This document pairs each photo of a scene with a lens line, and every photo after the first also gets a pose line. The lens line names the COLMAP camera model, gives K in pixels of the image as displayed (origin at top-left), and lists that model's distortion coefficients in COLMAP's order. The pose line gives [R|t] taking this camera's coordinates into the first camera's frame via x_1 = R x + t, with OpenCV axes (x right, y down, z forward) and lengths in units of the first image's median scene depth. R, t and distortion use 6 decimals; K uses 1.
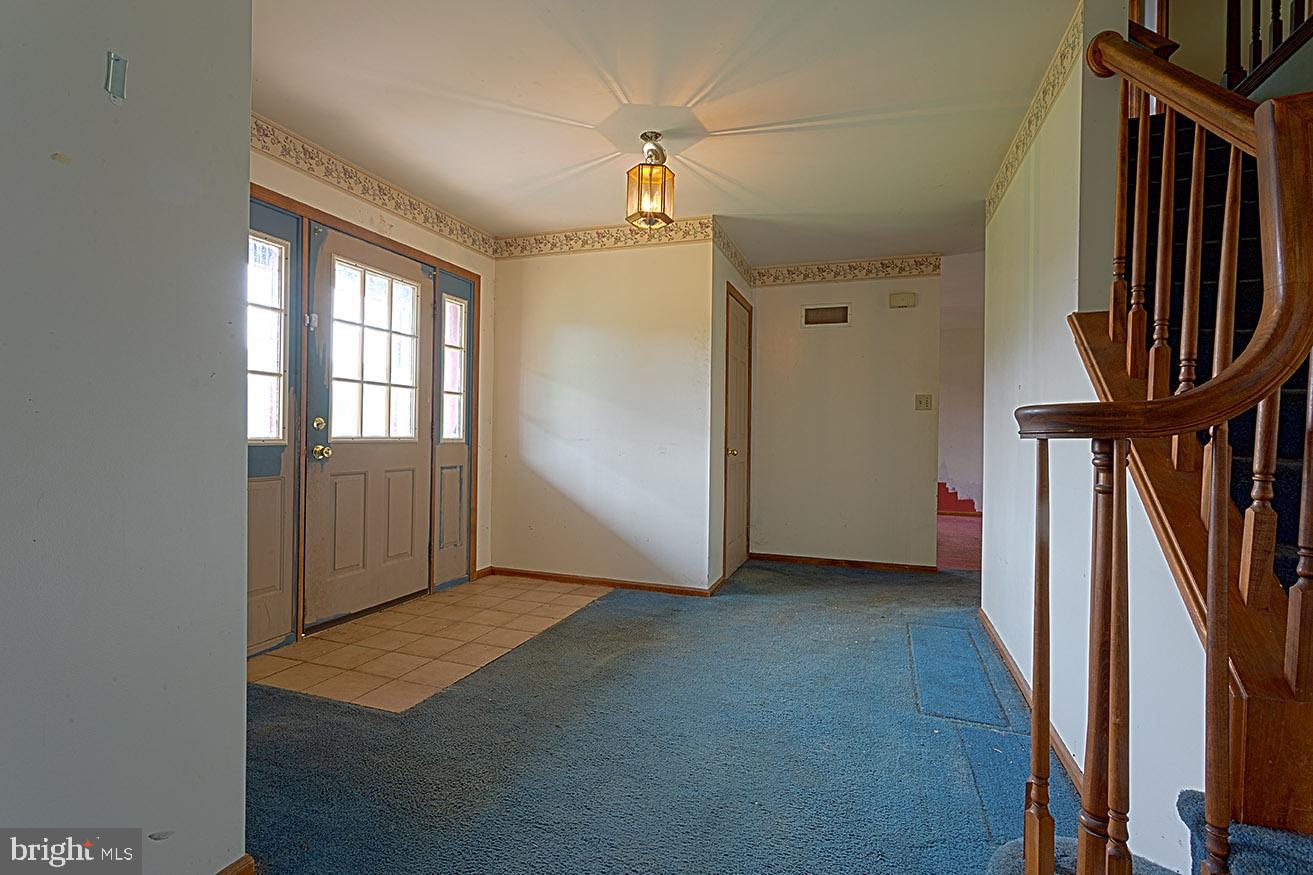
lens RADIAL K [[621.8, 0, 652.5], [0, 621.8, 434.7], [0, 0, 1]] dist [0.004052, -0.000443]
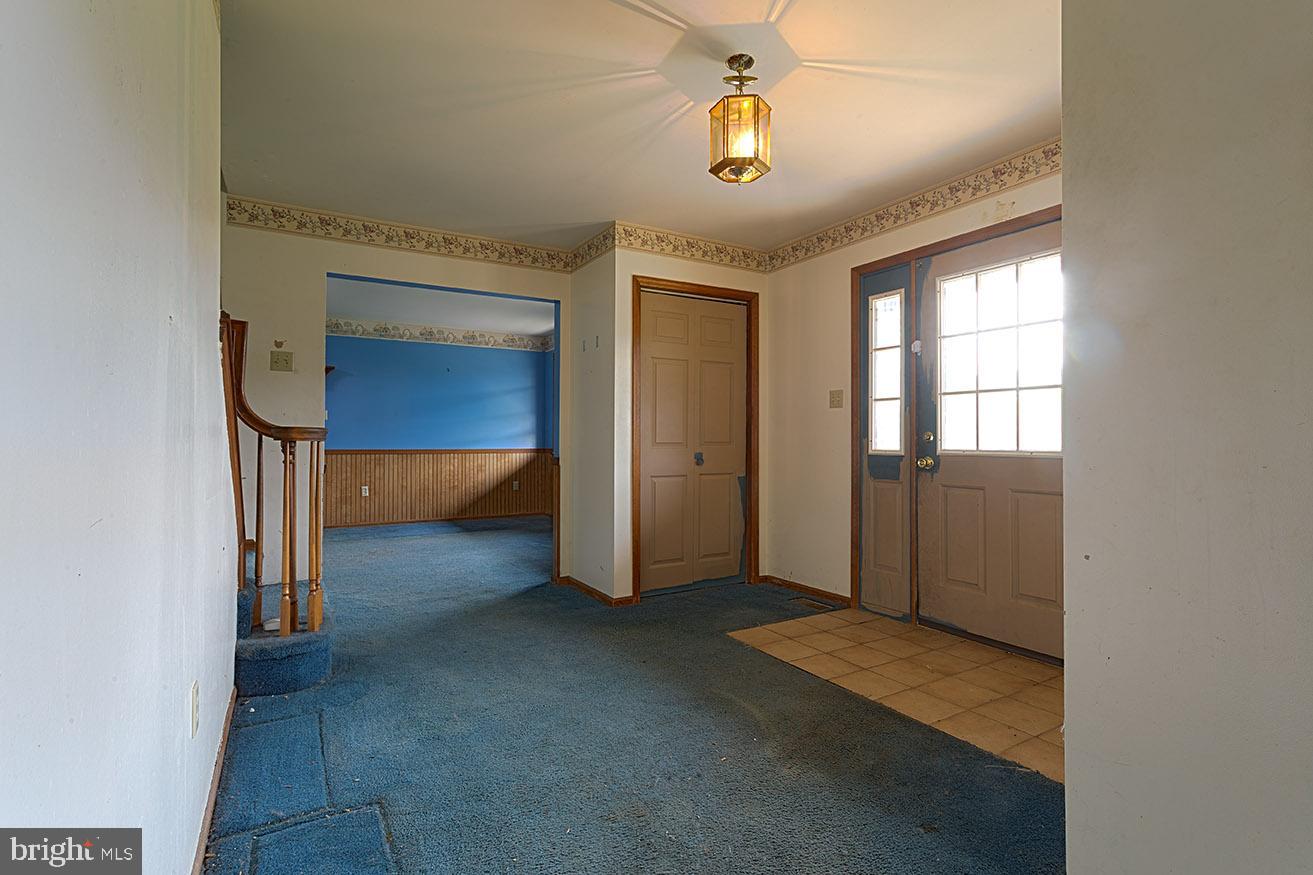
lens RADIAL K [[621.8, 0, 655.3], [0, 621.8, 437.3], [0, 0, 1]] dist [0.004052, -0.000443]
pose [[-0.637088, -0.020194, -0.770526, 0.606752], [-0.013659, 0.999796, -0.014909, 0.005432], [0.770670, 0.001026, -0.637234, 1.301875]]
